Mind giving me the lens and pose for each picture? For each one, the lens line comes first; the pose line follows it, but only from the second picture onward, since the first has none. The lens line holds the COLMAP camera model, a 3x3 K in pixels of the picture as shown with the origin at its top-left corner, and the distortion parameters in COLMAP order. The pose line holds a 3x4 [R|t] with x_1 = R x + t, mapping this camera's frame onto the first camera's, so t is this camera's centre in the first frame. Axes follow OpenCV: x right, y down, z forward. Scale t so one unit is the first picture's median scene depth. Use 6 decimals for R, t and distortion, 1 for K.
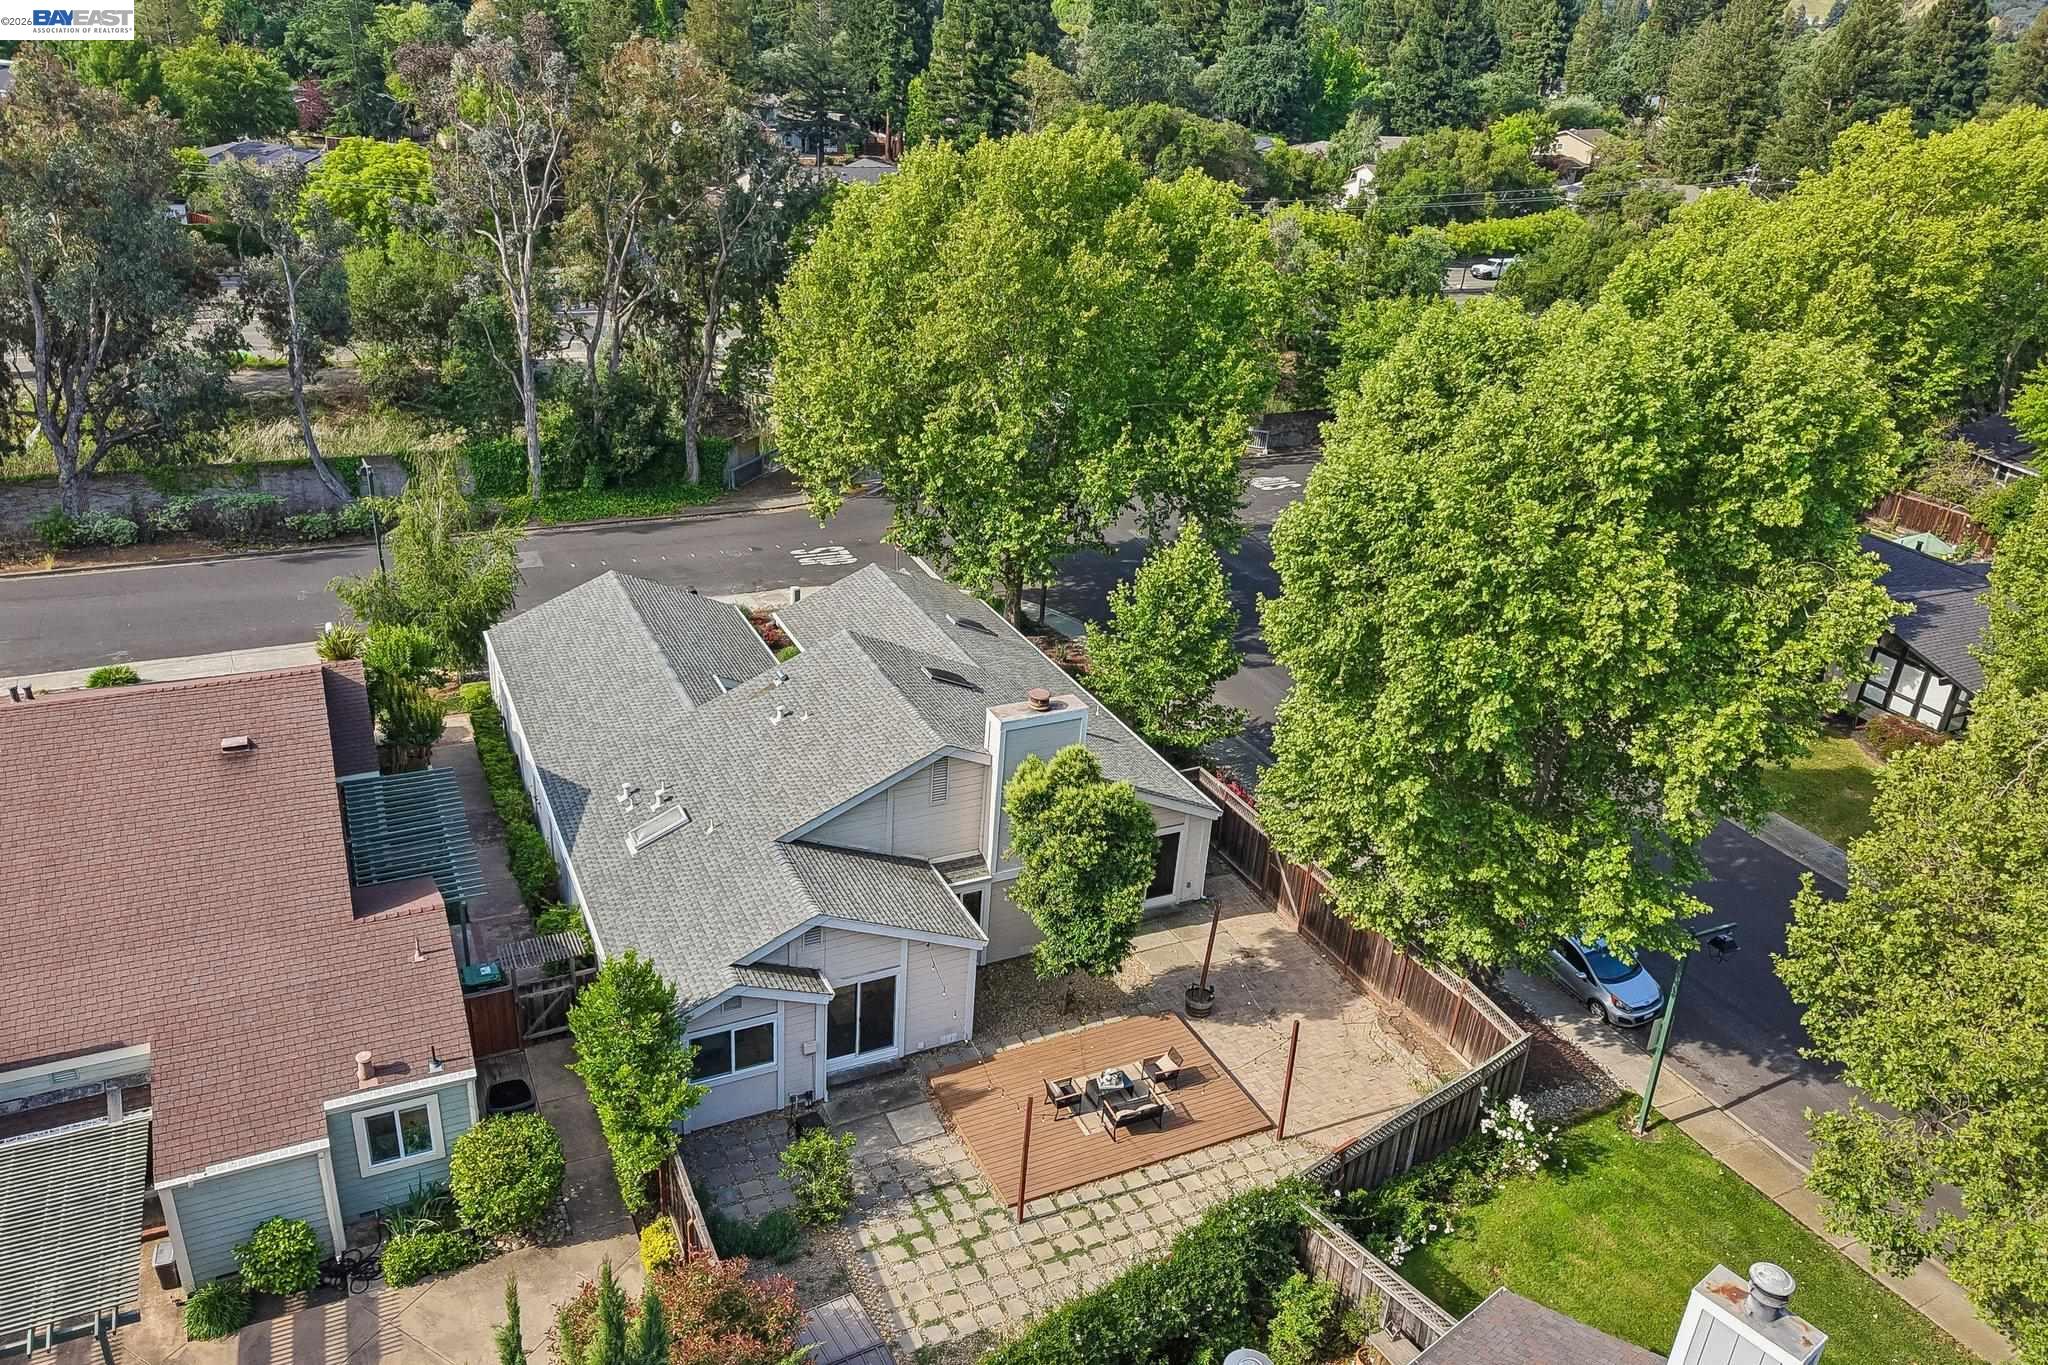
lens RADIAL K [[1355.3, 0, 1029.6], [0, 1355.3, 675.0], [0, 0, 1]] dist [0.053613, -0.178884]
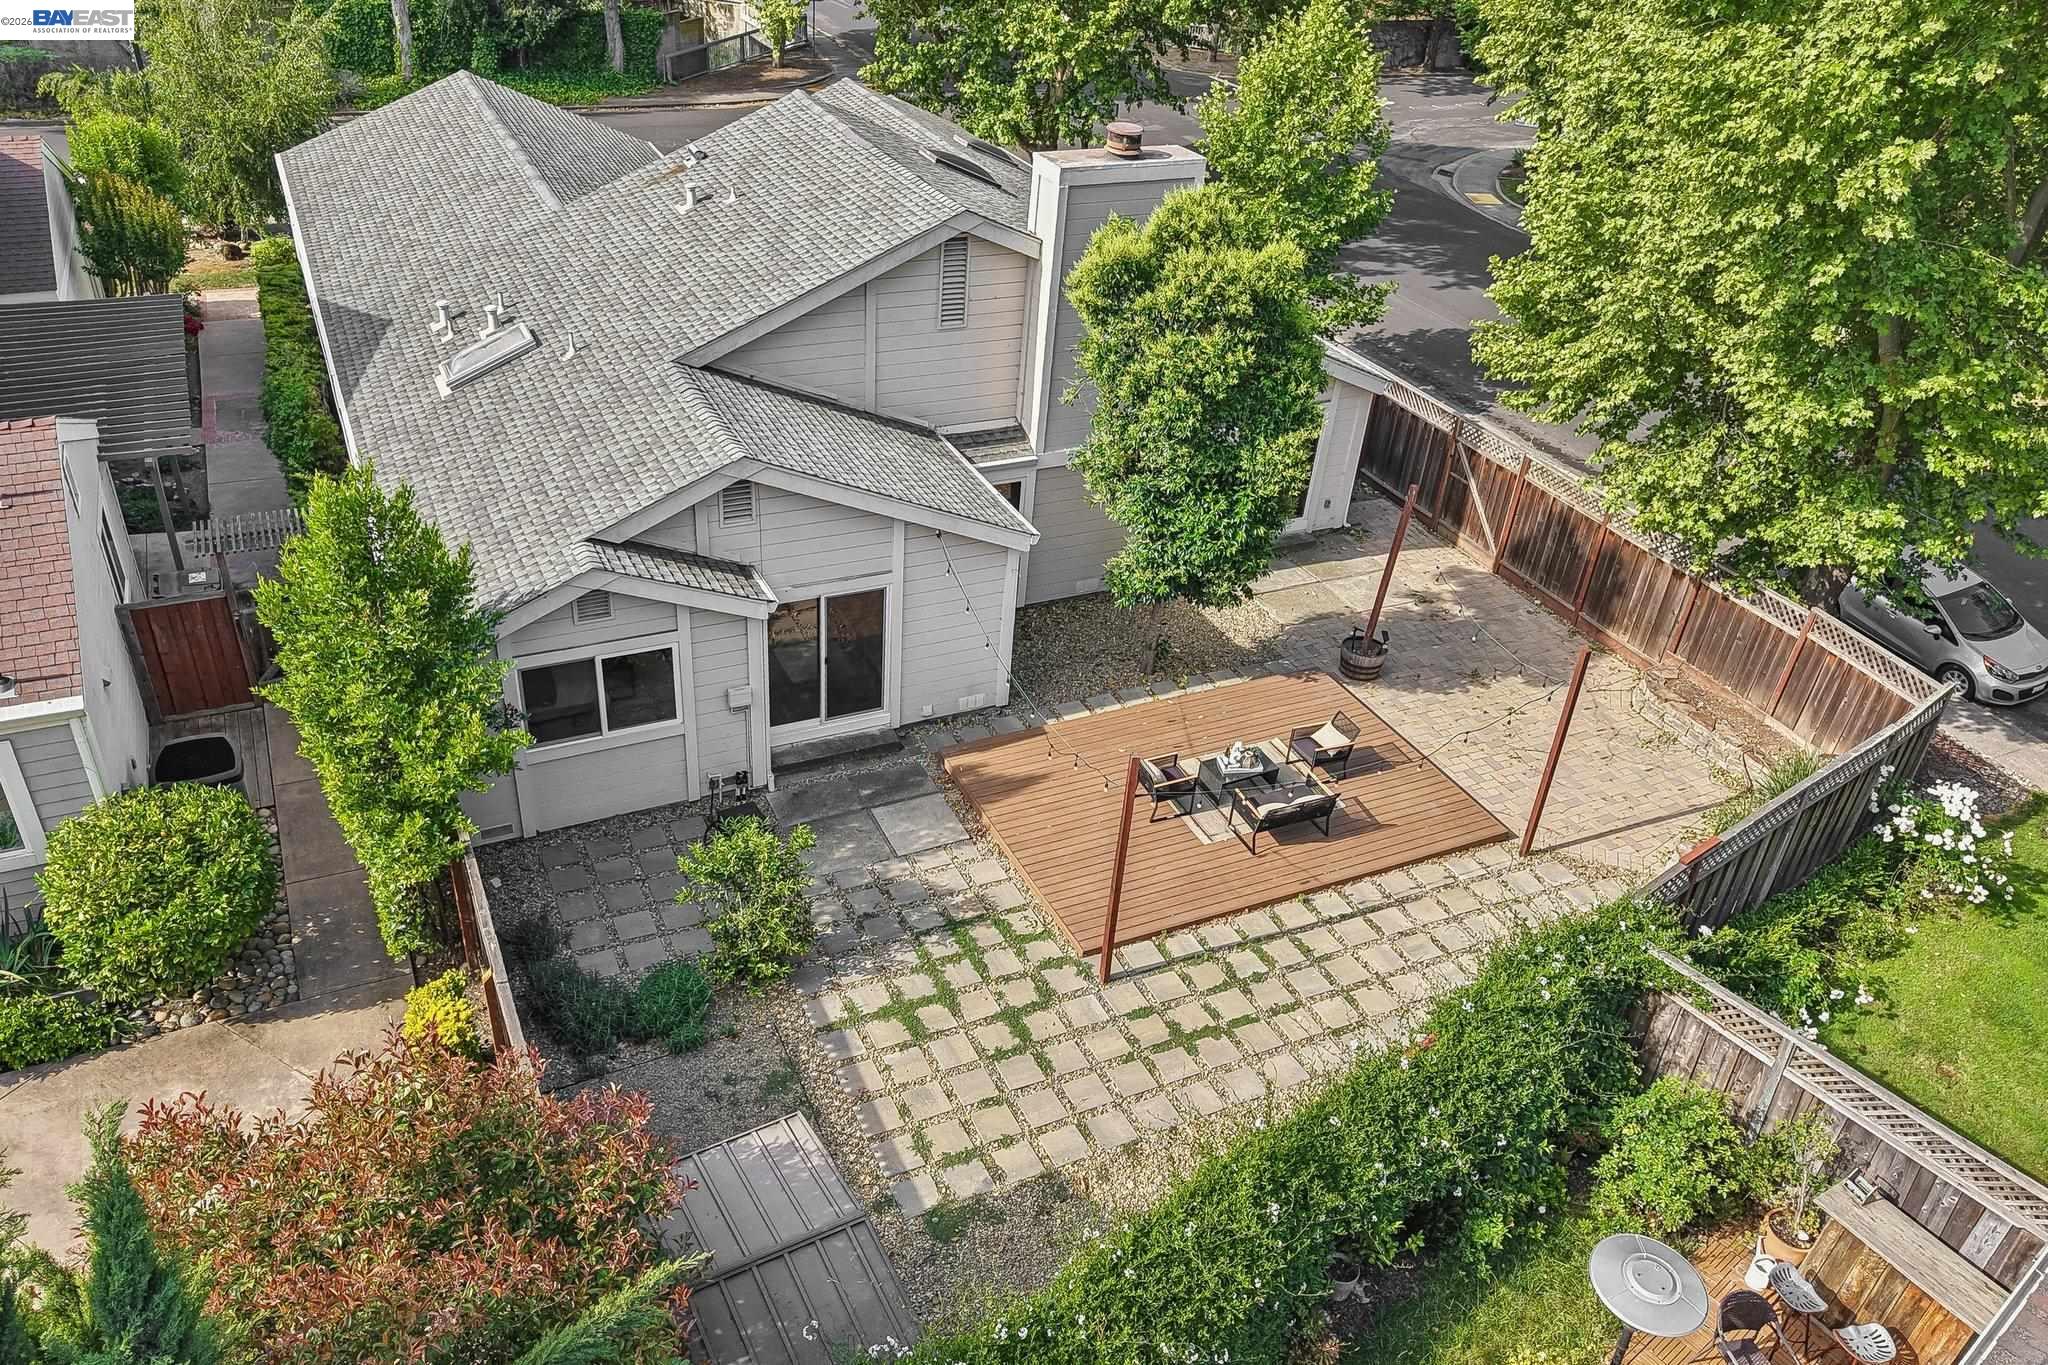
lens RADIAL K [[1332.2, 0, 1024.0], [0, 1332.2, 682.5], [0, 0, 1]] dist [0.038703, -0.094611]
pose [[0.999967, 0.006325, 0.005178, -0.042413], [-0.007036, 0.988437, 0.151469, 0.183068], [-0.004160, -0.151500, 0.988449, 0.439973]]
